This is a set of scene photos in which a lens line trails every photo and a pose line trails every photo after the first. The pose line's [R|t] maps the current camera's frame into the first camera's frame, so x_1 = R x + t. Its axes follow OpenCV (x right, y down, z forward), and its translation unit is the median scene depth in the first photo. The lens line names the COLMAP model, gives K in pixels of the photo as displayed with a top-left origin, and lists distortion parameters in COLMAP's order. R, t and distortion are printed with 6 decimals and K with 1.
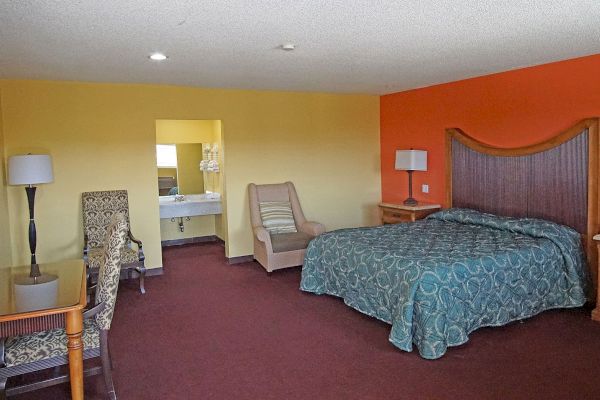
lens RADIAL K [[395.4, 0, 299.2], [0, 395.4, 184.4], [0, 0, 1]] dist [-0.005855, -0.001507]
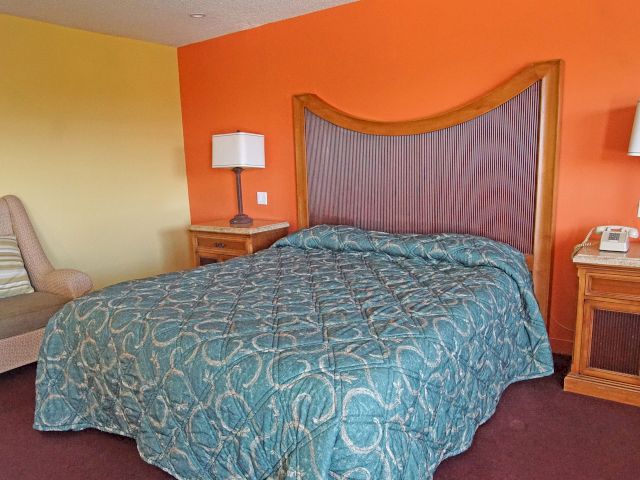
lens RADIAL K [[478.8, 0, 317.5], [0, 478.8, 253.6], [0, 0, 1]] dist [-0.027304, -0.002927]
pose [[0.884559, -0.087138, 0.458216, 0.061737], [0.039469, 0.992854, 0.112616, 0.023258], [-0.464755, -0.081530, 0.881678, 0.418210]]
